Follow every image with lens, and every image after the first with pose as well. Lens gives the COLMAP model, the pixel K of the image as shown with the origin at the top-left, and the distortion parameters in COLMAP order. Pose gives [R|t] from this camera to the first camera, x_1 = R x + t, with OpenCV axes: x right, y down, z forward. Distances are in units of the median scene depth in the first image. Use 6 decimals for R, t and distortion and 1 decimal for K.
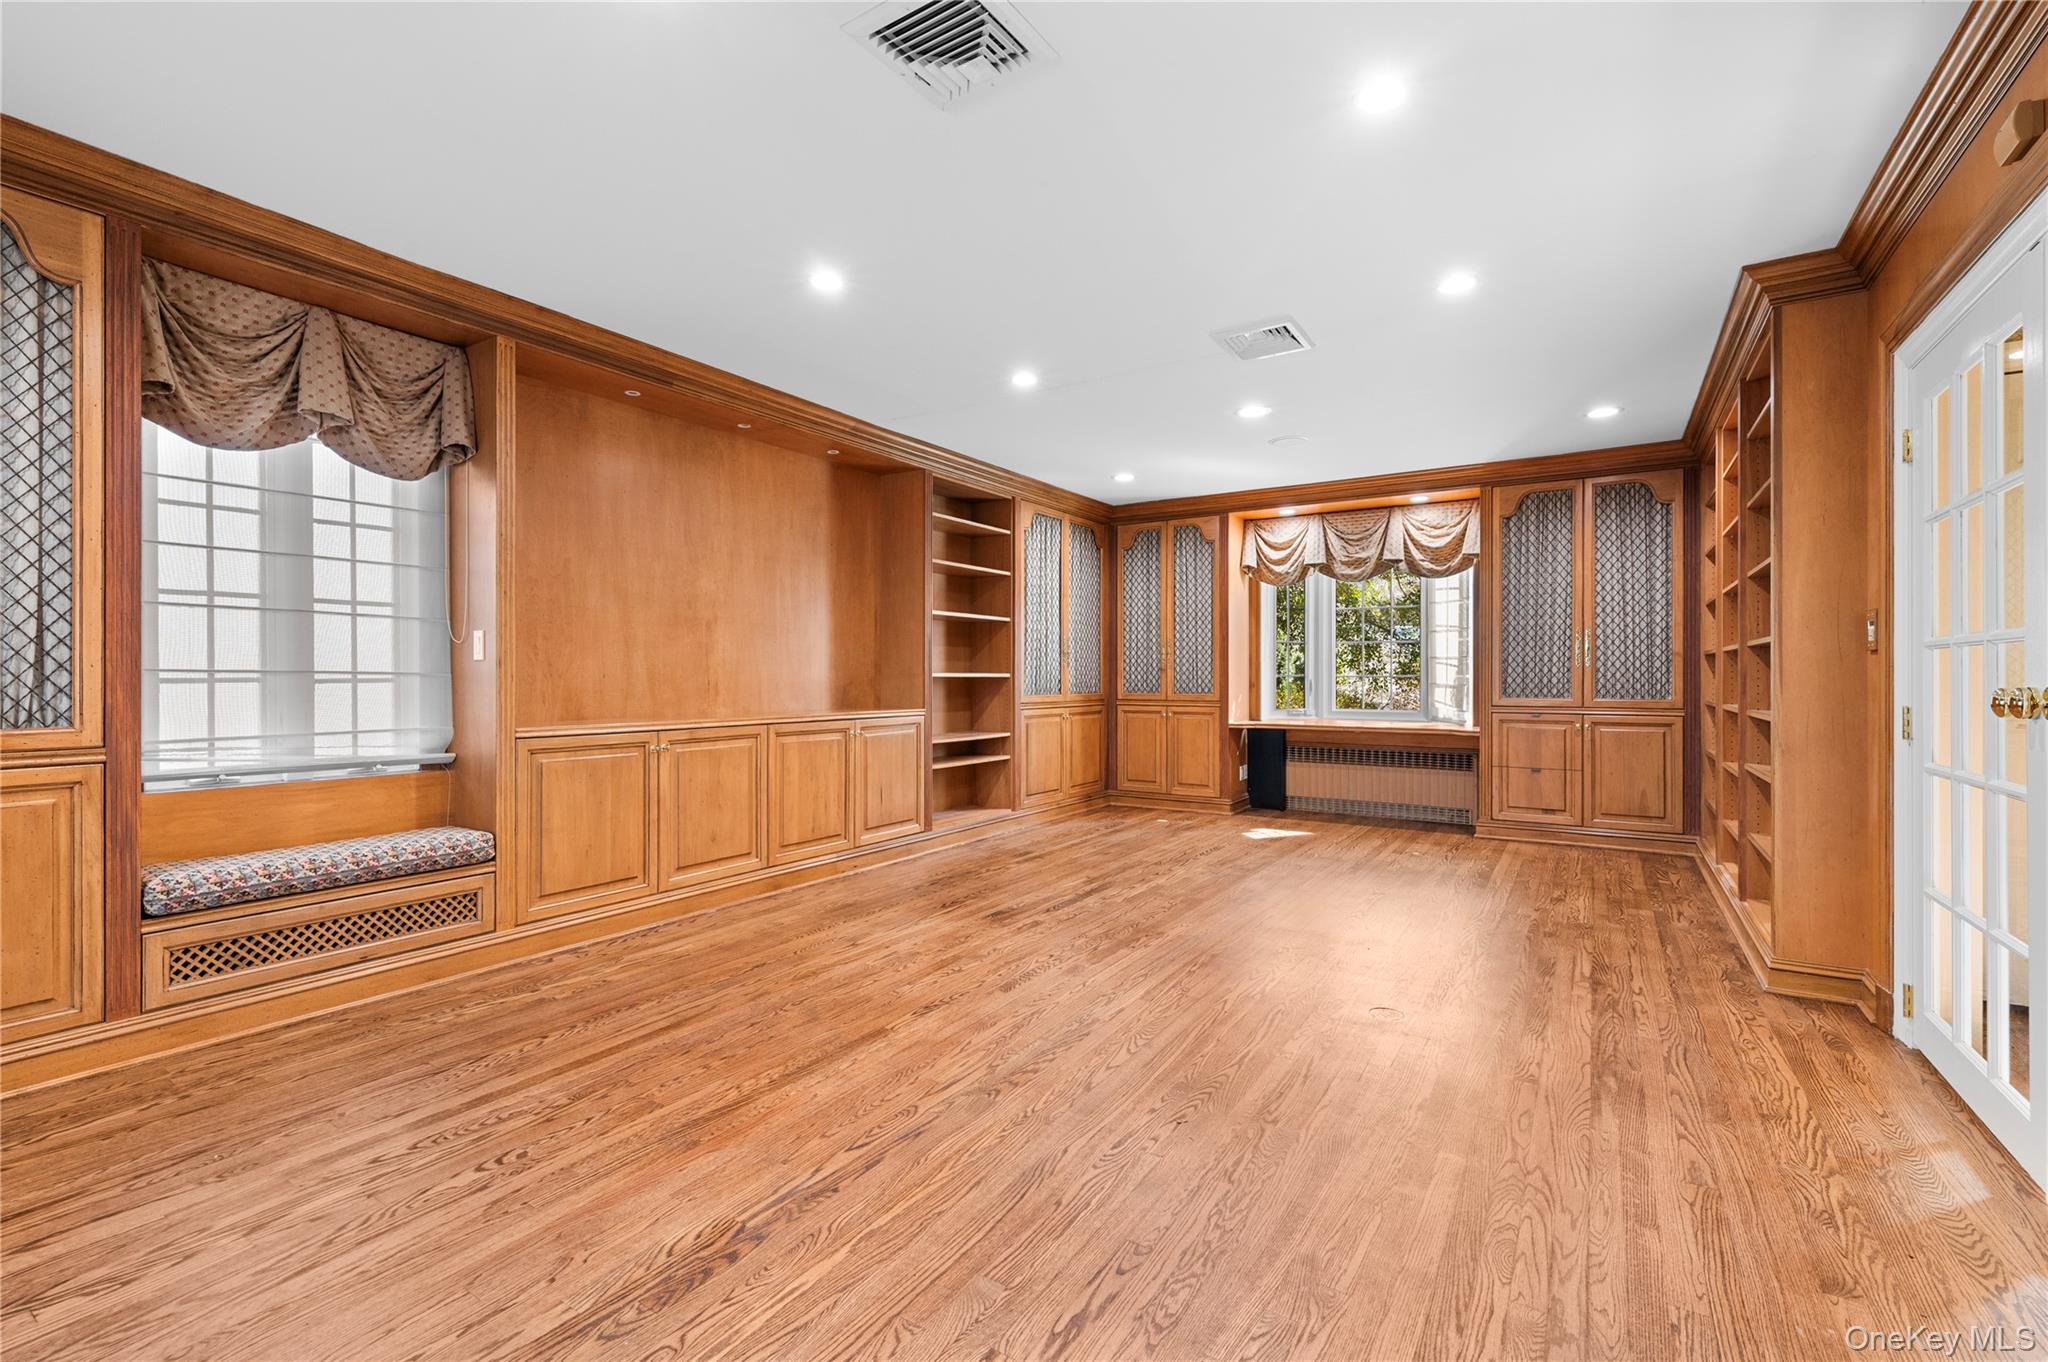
lens RADIAL K [[889.9, 0, 1036.0], [0, 889.9, 674.7], [0, 0, 1]] dist [0.003704, -0.001498]
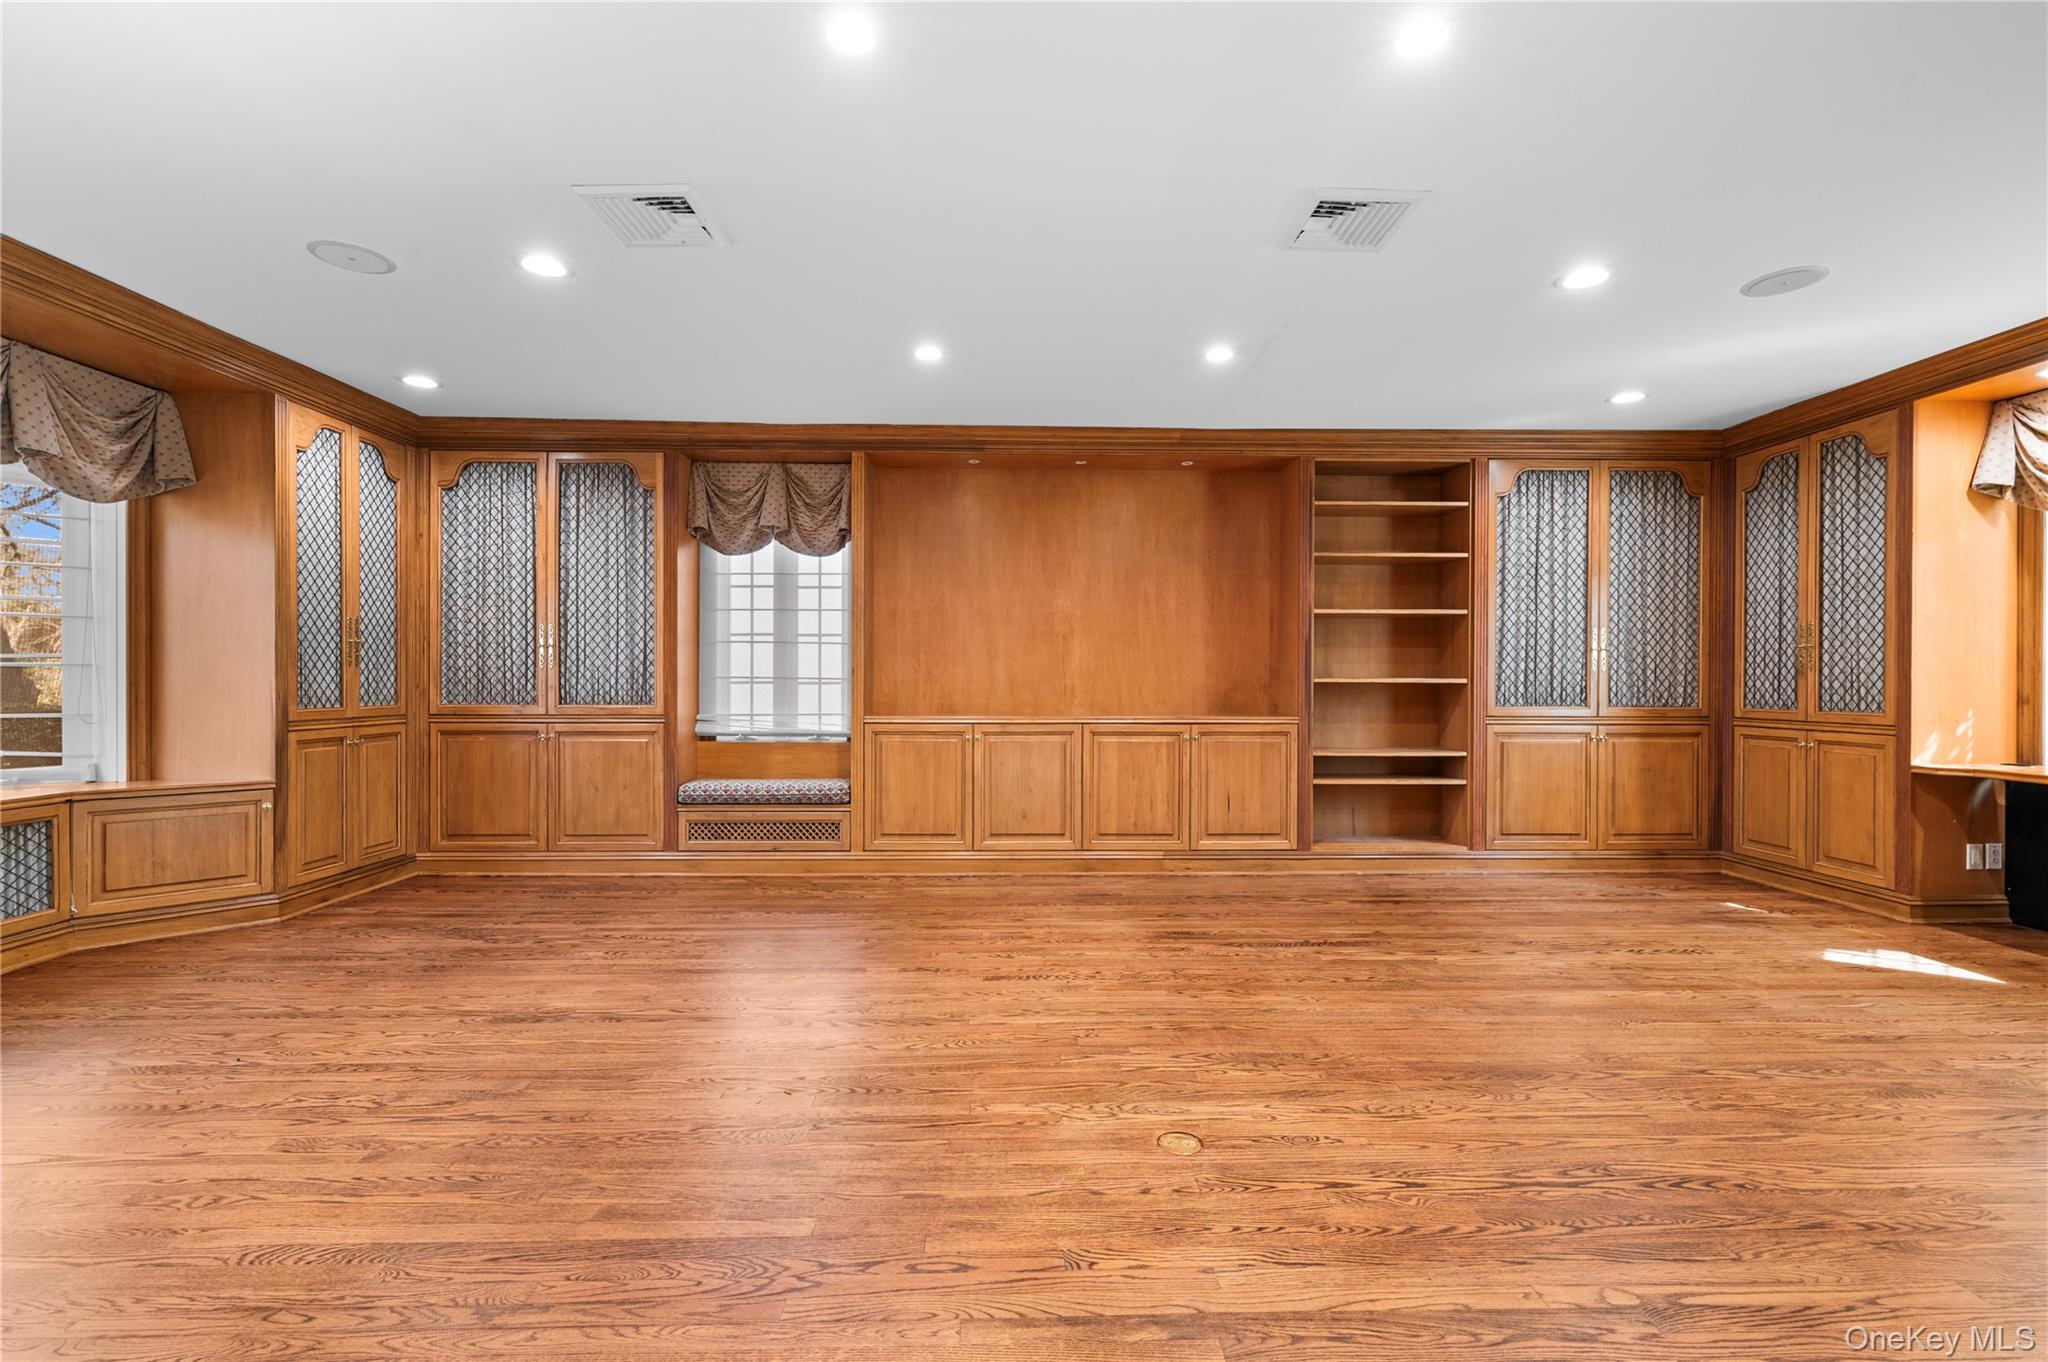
lens RADIAL K [[889.9, 0, 1028.7], [0, 889.9, 683.7], [0, 0, 1]] dist [0.003704, -0.001498]
pose [[0.554088, 0.004297, -0.832447, 0.705530], [-0.001126, 0.999990, 0.004412, -0.000058], [0.832457, -0.001508, 0.554087, 0.371174]]
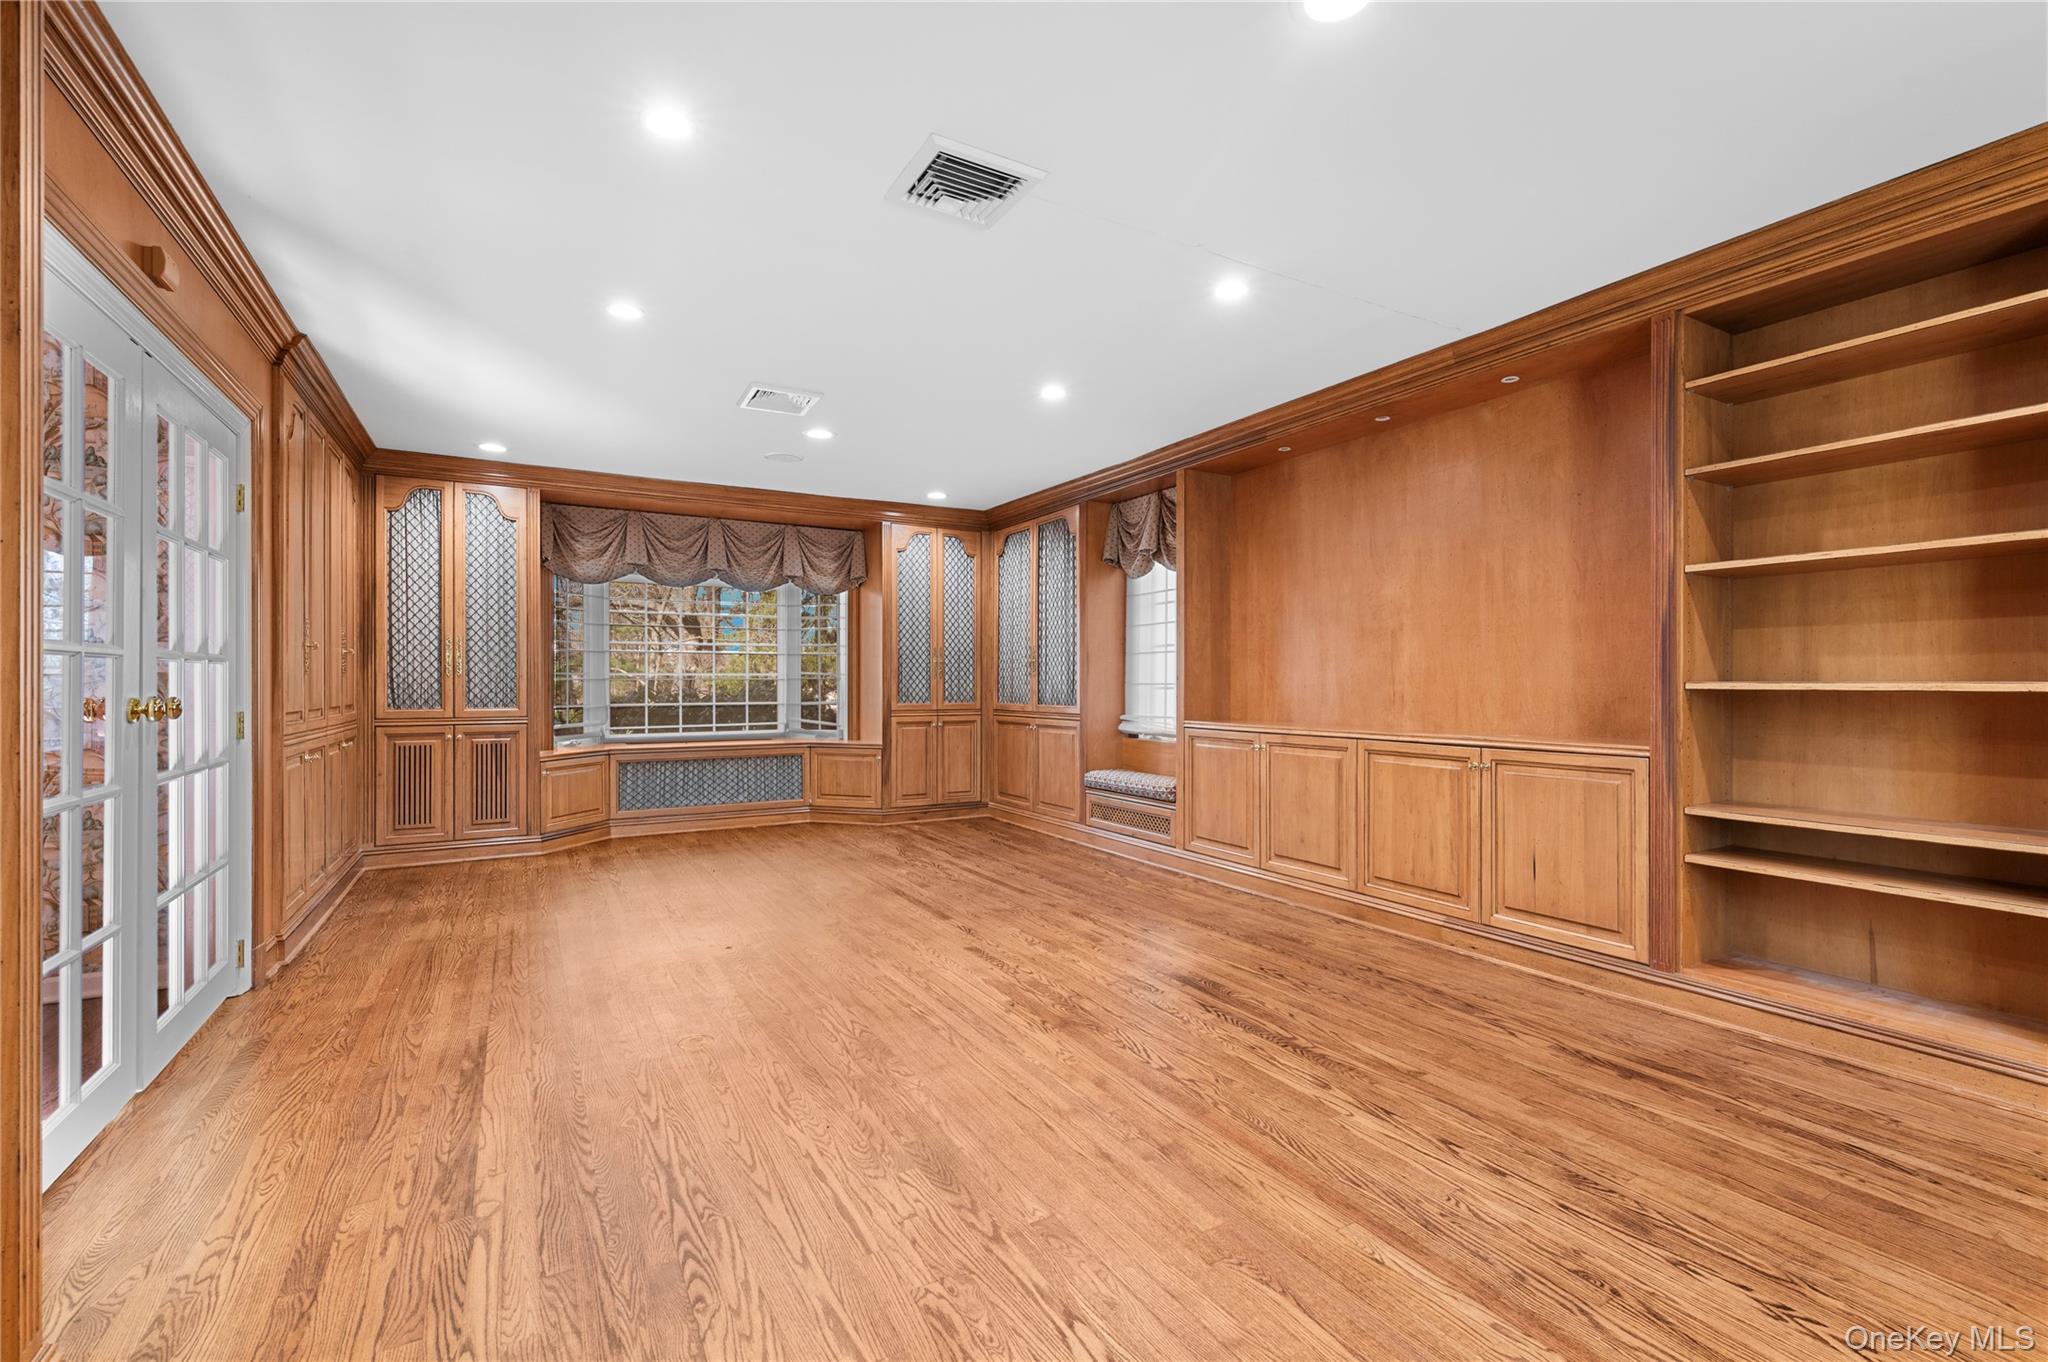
lens RADIAL K [[889.9, 0, 1018.6], [0, 889.9, 684.3], [0, 0, 1]] dist [0.003704, -0.001498]
pose [[-0.477823, -0.000483, -0.878456, 0.805754], [0.000669, 0.999999, -0.000914, -0.000899], [0.878456, -0.001024, -0.477822, 1.329535]]
